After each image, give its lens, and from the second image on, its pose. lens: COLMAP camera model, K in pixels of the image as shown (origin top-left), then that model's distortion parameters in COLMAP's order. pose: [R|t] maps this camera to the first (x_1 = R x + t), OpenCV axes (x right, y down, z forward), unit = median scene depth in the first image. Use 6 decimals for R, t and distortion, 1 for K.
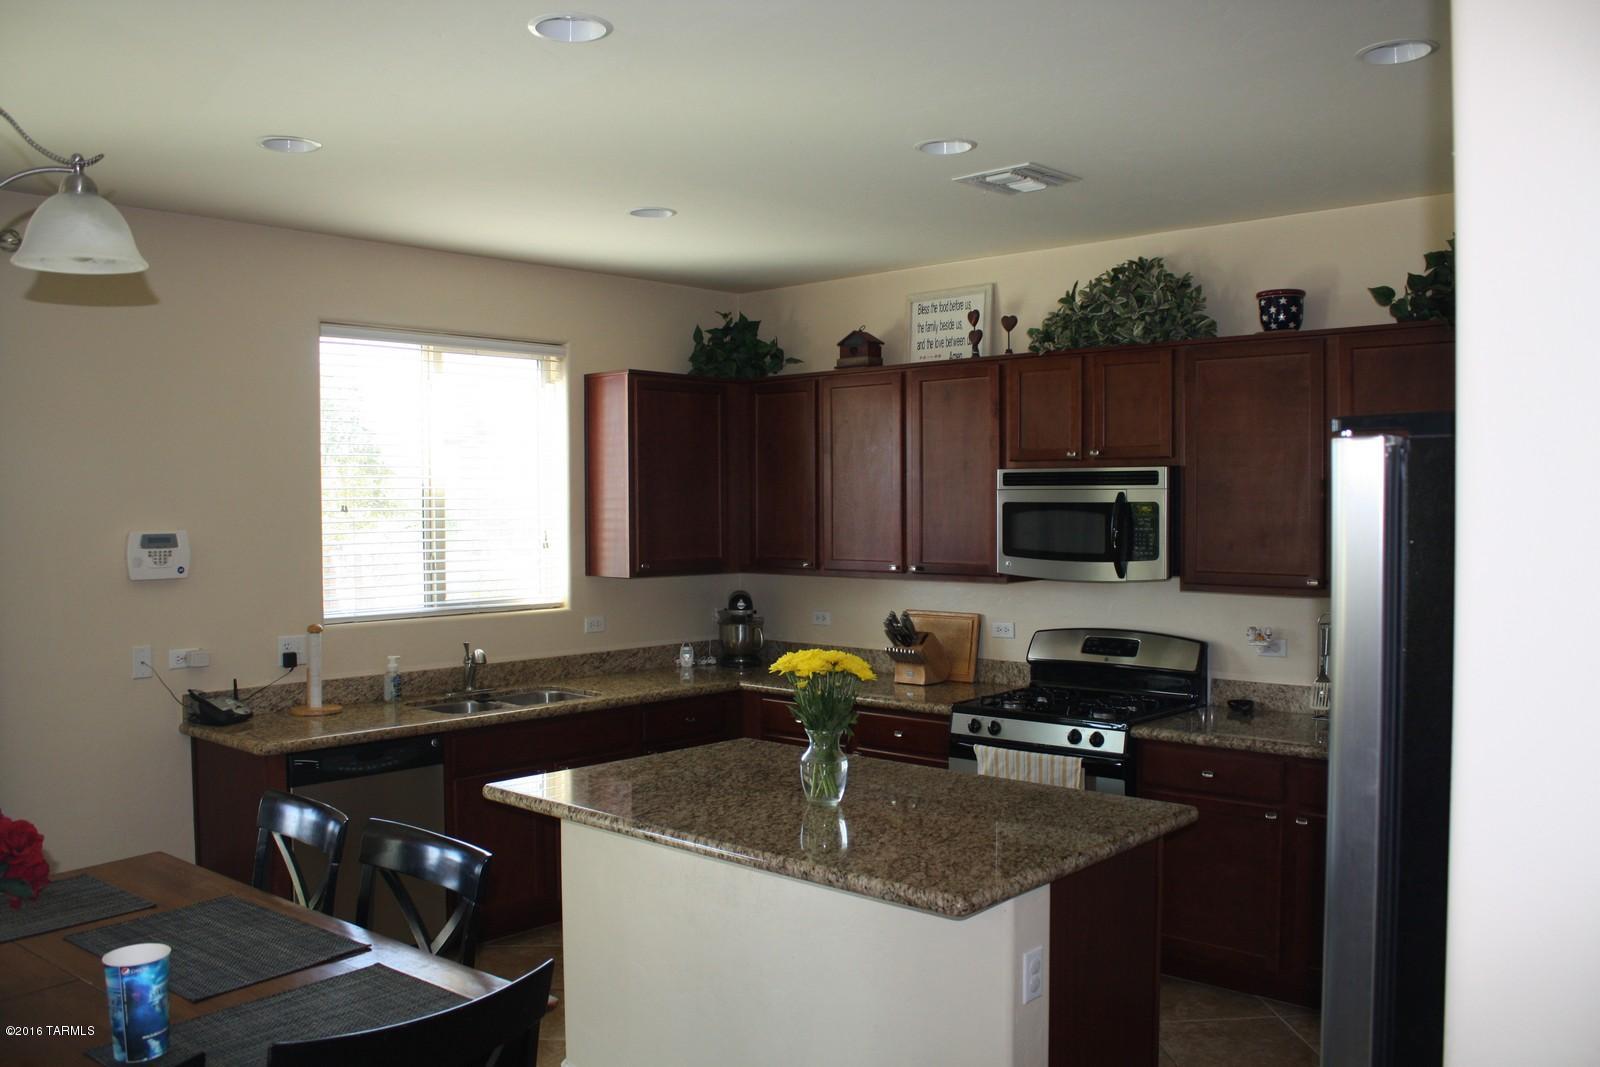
lens RADIAL K [[1334.8, 0, 802.2], [0, 1334.8, 525.6], [0, 0, 1]] dist [-0.056232, 0.003436]
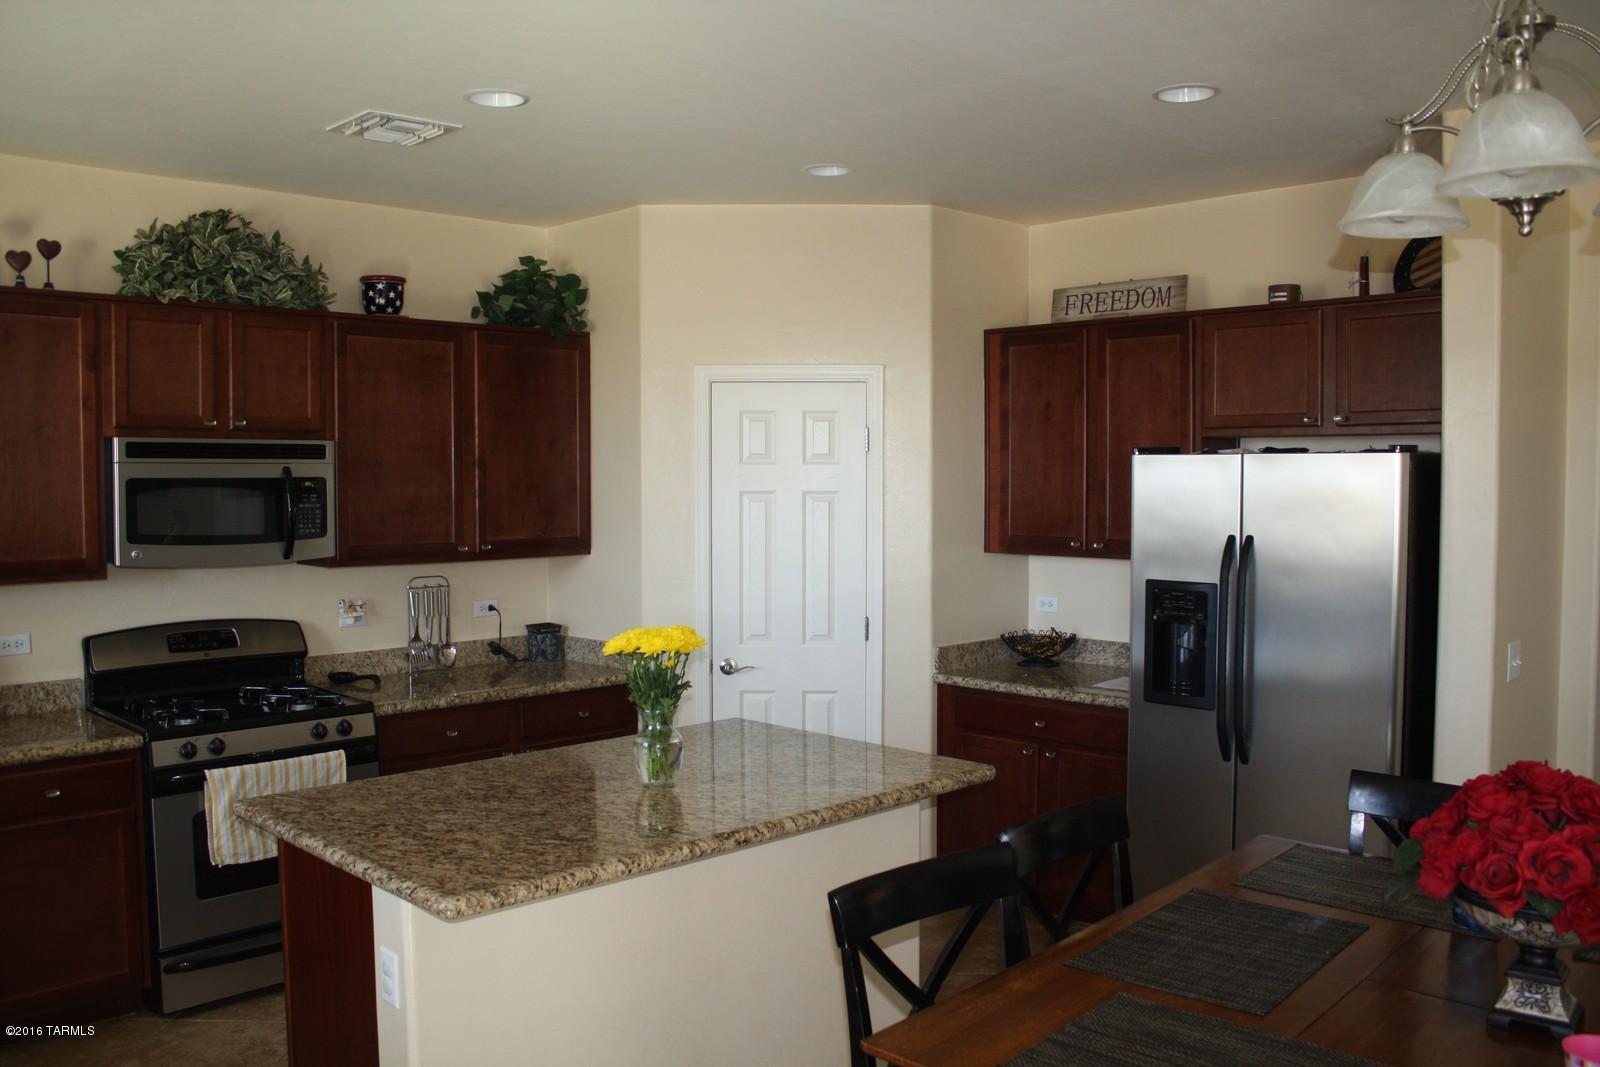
lens RADIAL K [[1334.8, 0, 801.9], [0, 1334.8, 539.4], [0, 0, 1]] dist [-0.056232, 0.003436]
pose [[0.102416, -0.046653, 0.993647, -0.645127], [0.021303, 0.998773, 0.044698, -0.007877], [-0.994514, 0.016590, 0.103284, 0.549599]]
